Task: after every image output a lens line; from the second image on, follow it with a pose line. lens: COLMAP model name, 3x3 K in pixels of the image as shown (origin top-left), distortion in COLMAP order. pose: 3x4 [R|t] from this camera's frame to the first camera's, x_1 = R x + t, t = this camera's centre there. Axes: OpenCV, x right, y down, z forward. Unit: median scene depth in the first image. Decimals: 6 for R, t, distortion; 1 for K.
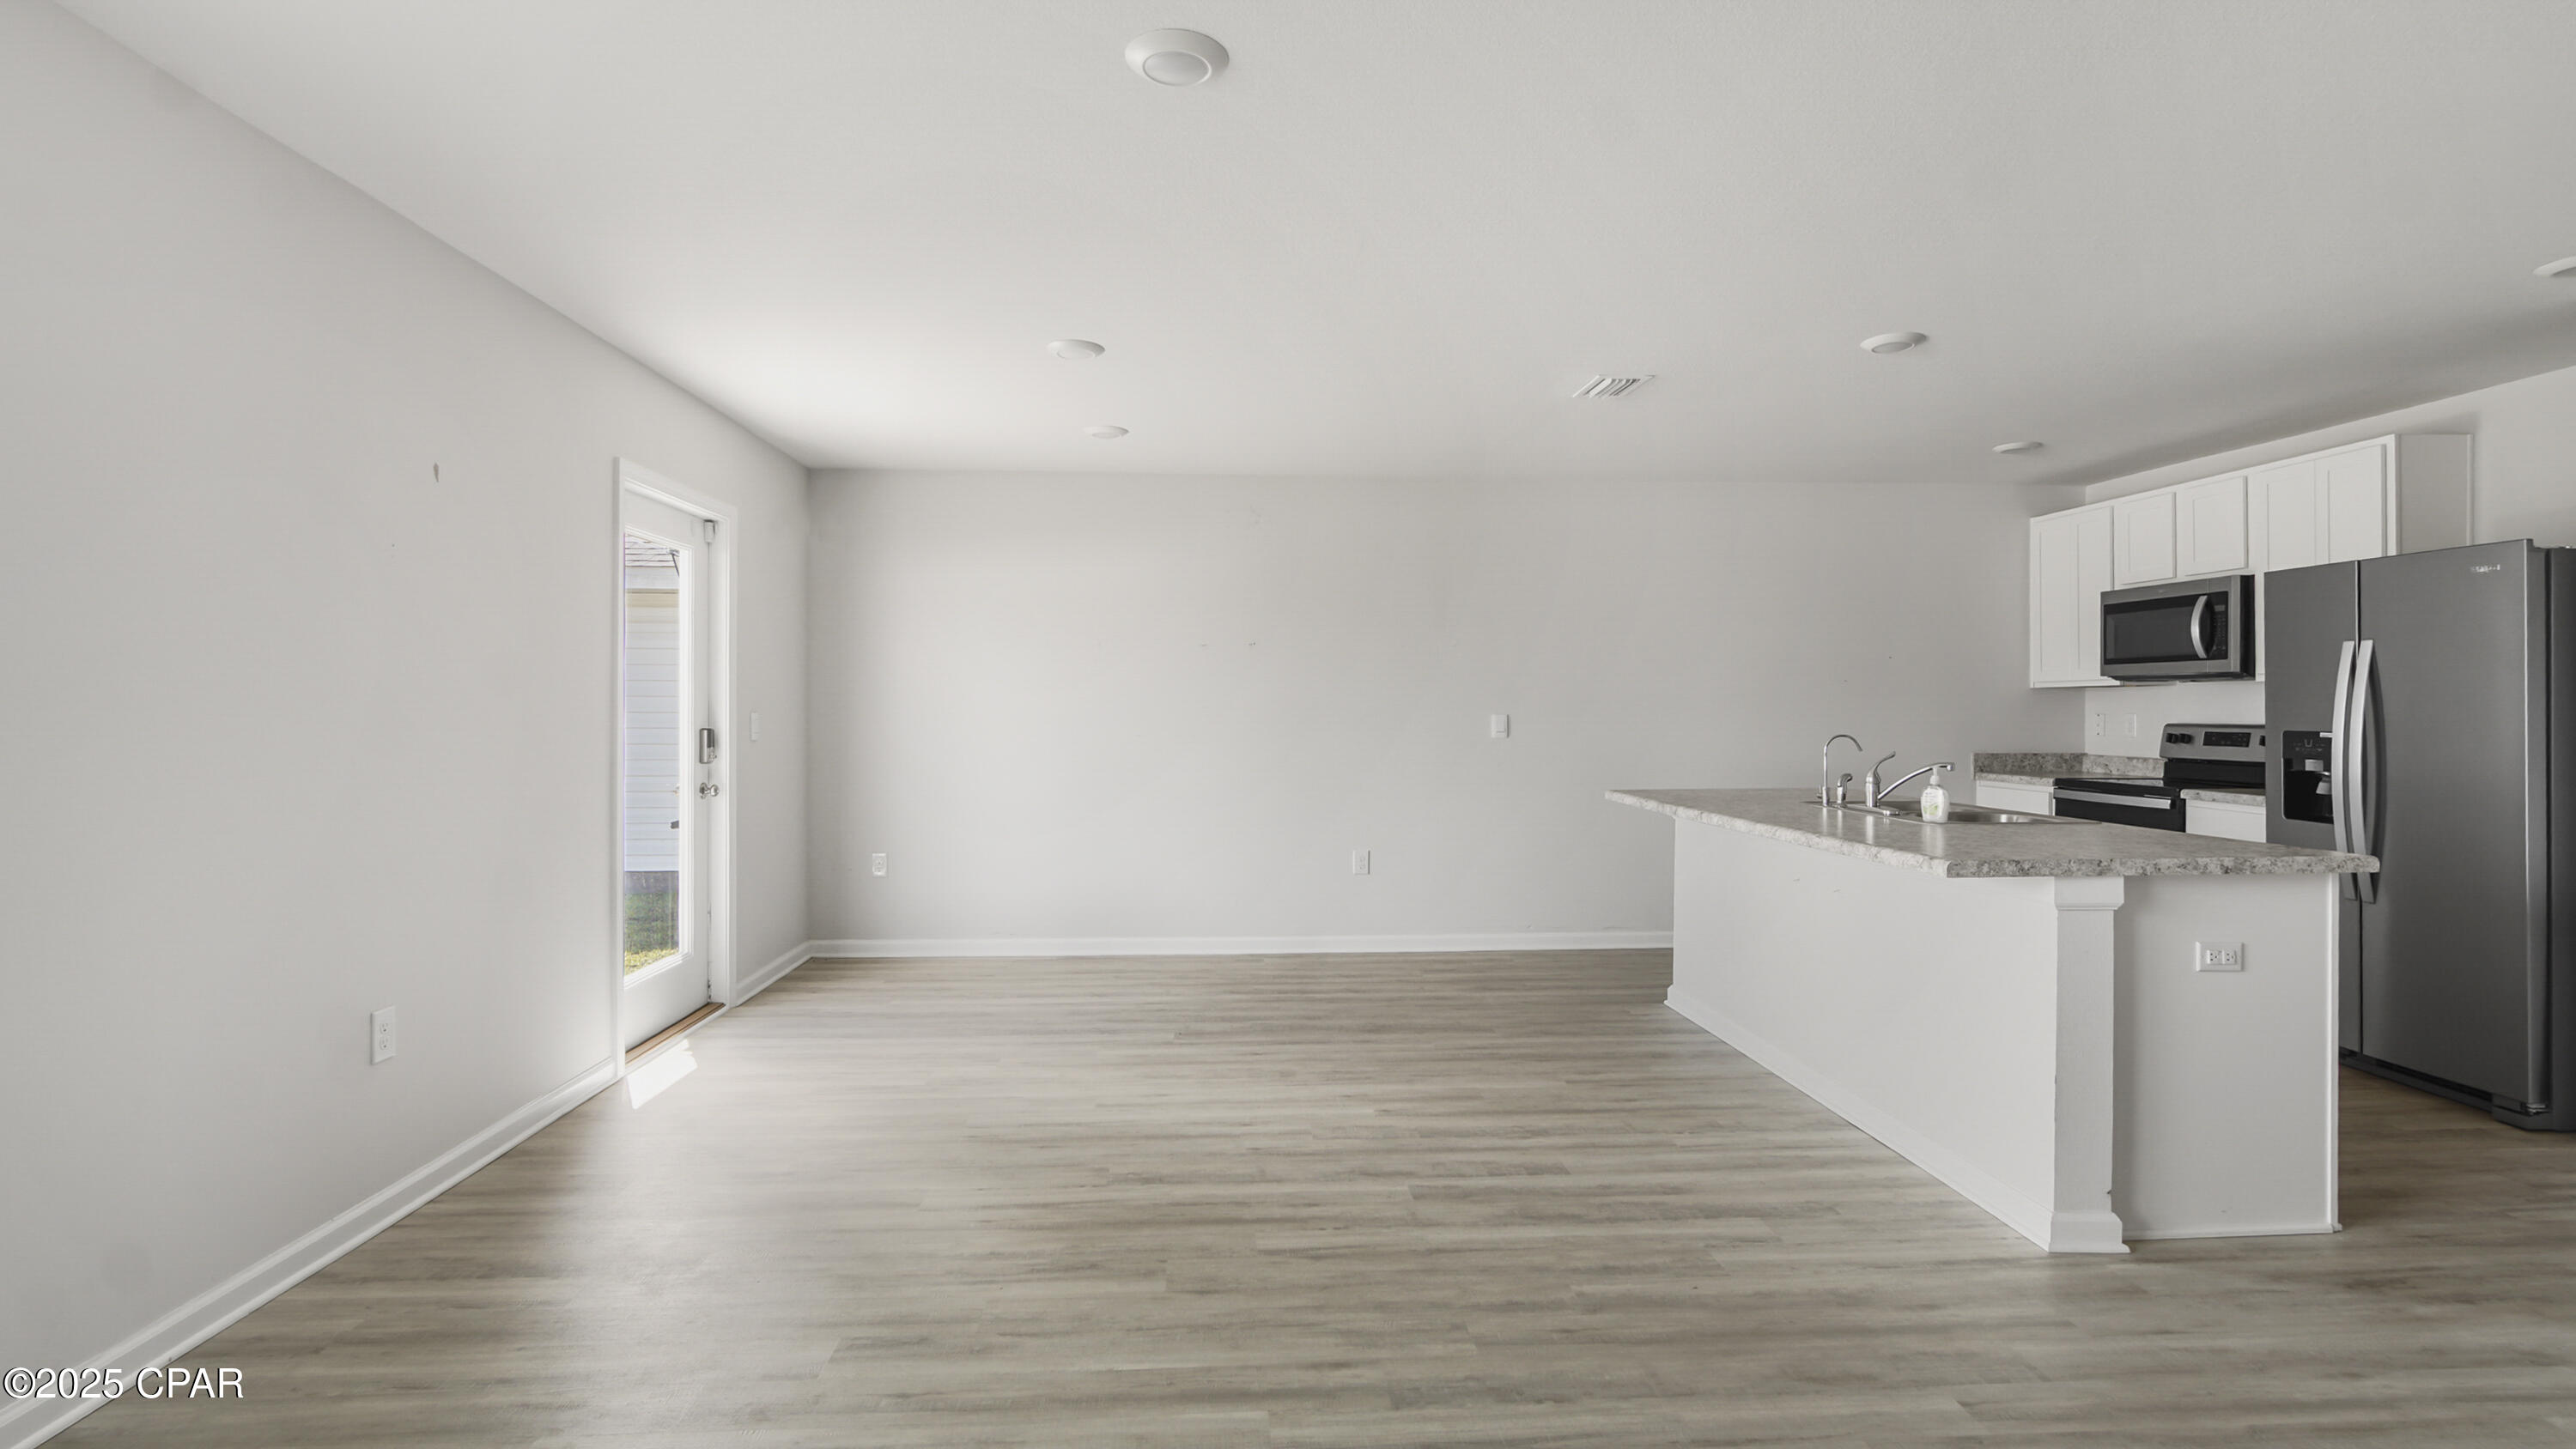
lens RADIAL K [[1207.4, 0, 1295.5], [0, 1207.4, 733.2], [0, 0, 1]] dist [-0.016079, -0.000396]
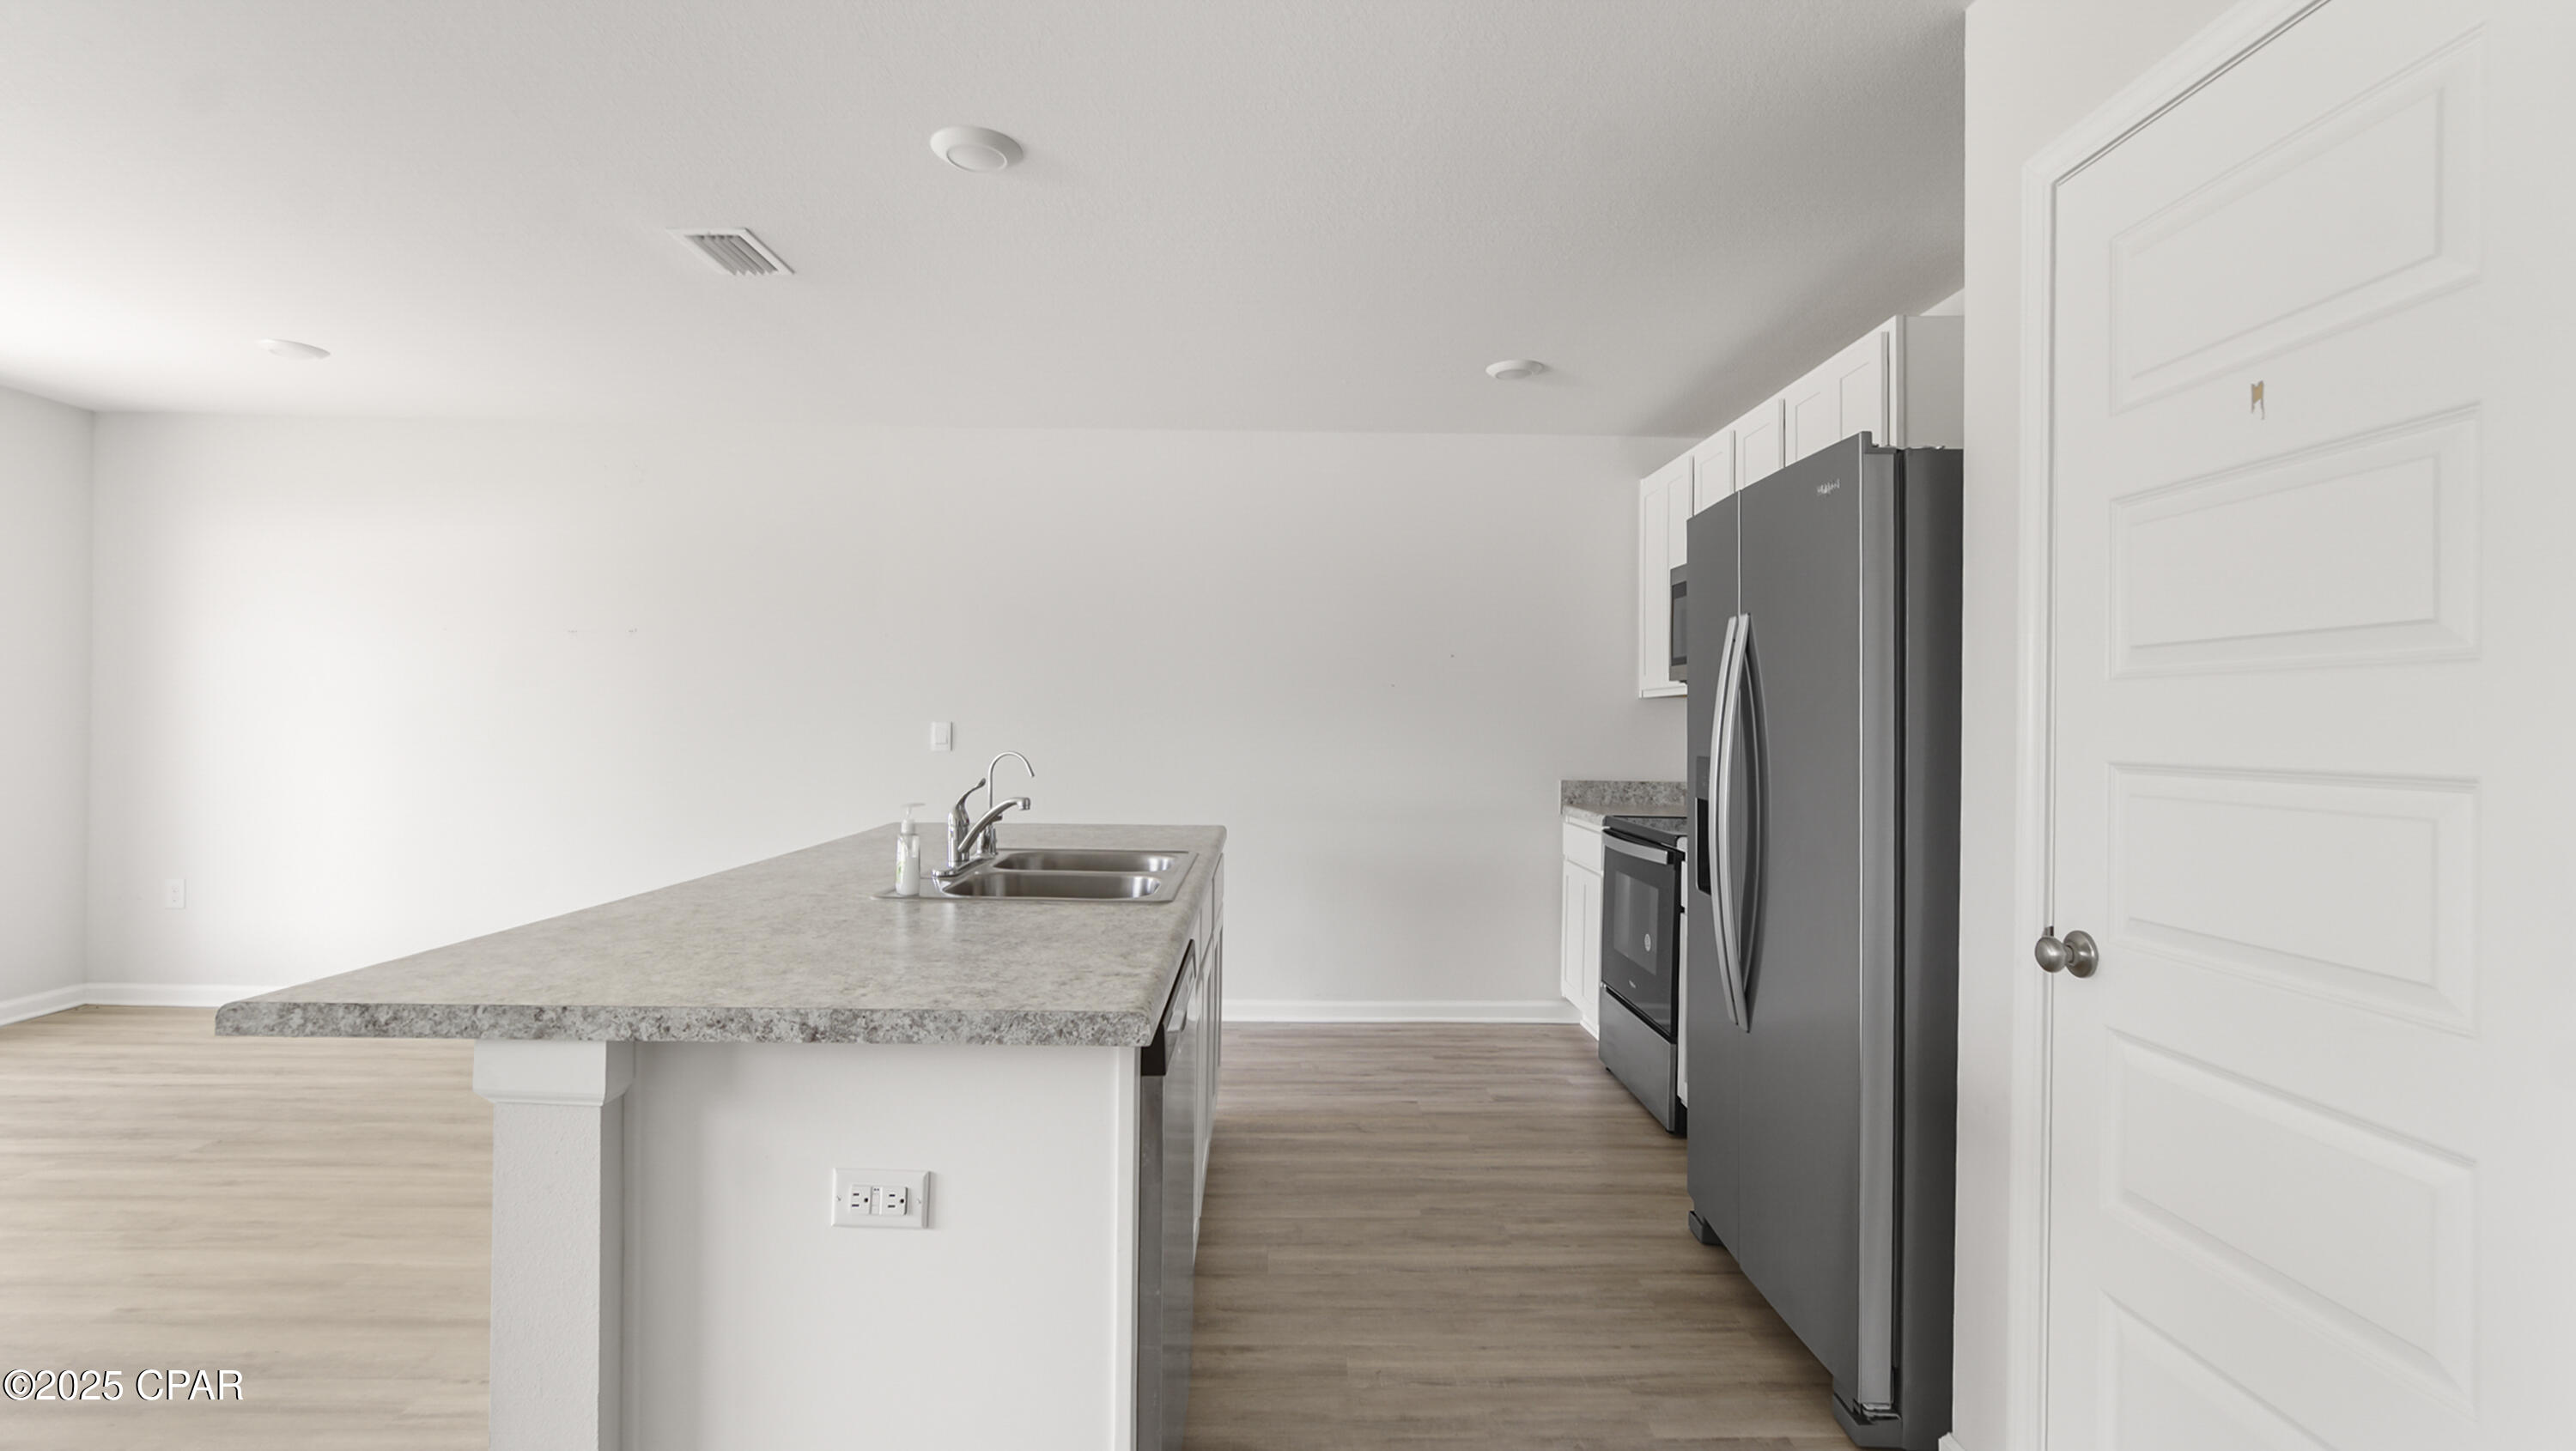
lens RADIAL K [[1207.5, 0, 1281.8], [0, 1207.5, 708.7], [0, 0, 1]] dist [-0.016079, -0.000396]
pose [[0.998252, 0.013181, -0.057604, 0.940881], [-0.014847, 0.999481, -0.028598, -0.009426], [0.057197, 0.029404, 0.997930, 0.476847]]
